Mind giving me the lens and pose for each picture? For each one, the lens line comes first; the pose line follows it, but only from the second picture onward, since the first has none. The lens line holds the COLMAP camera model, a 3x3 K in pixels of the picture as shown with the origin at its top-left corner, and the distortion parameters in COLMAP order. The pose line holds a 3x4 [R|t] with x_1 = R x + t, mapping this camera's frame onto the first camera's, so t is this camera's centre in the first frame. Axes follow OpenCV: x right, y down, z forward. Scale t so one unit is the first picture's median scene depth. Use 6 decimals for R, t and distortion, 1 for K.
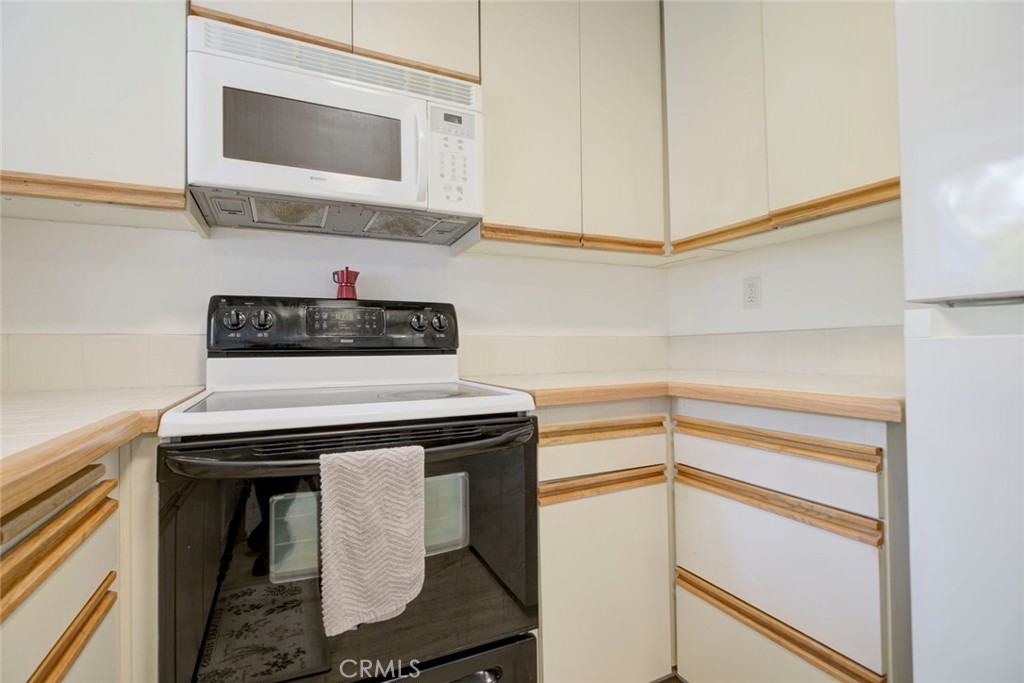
lens RADIAL K [[475.4, 0, 512.0], [0, 475.4, 341.5], [0, 0, 1]] dist [-0.005571, -0.000664]
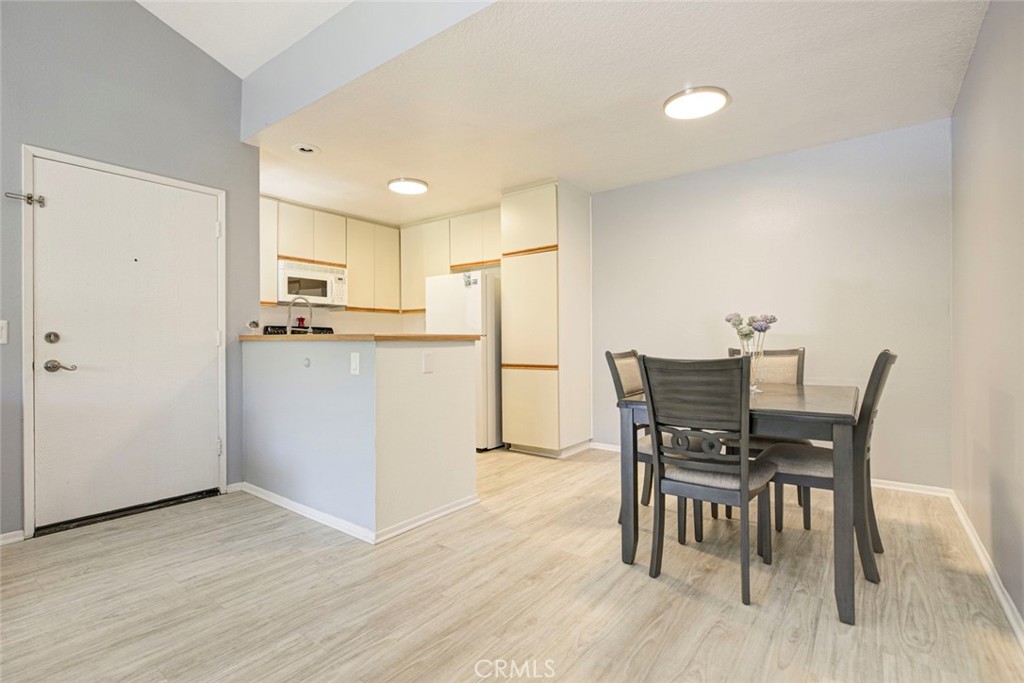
lens RADIAL K [[475.4, 0, 512.0], [0, 475.4, 341.5], [0, 0, 1]] dist [-0.005571, -0.000664]
pose [[0.885135, 0.012726, 0.465160, -0.668842], [-0.016235, 0.999862, 0.003538, -0.025145], [-0.465050, -0.010683, 0.885220, -2.947560]]
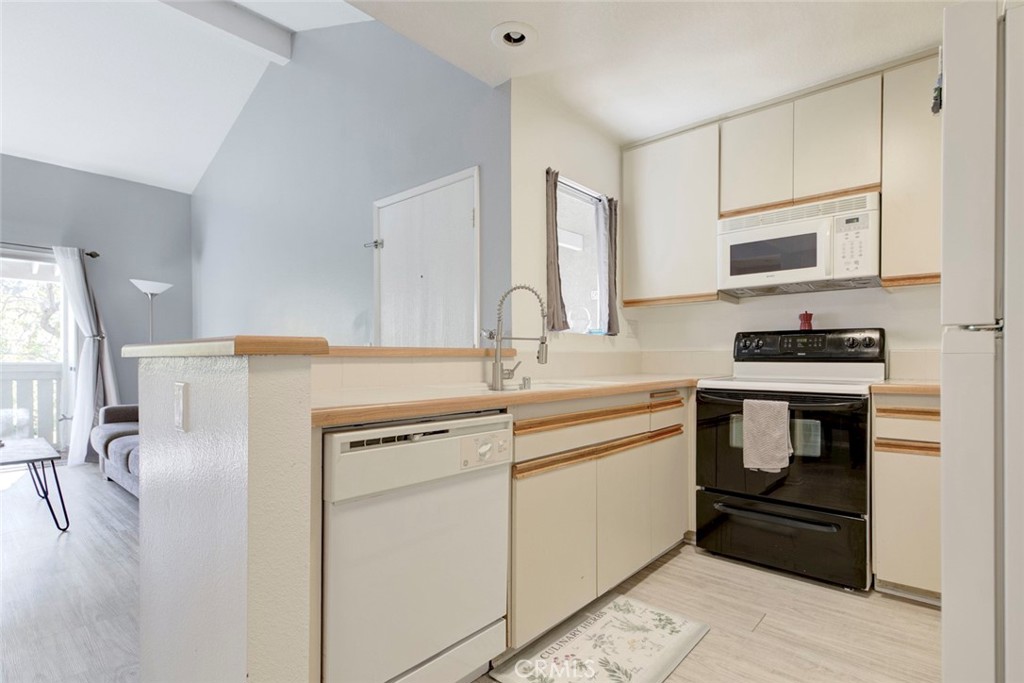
lens RADIAL K [[504.7, 0, 536.4], [0, 504.7, 354.4], [0, 0, 1]] dist [0.026833, -0.000055]
pose [[0.417798, 0.004740, -0.908528, 1.072259], [0.005584, 0.999954, 0.007784, -0.021850], [0.908523, -0.008325, 0.417752, -0.777555]]
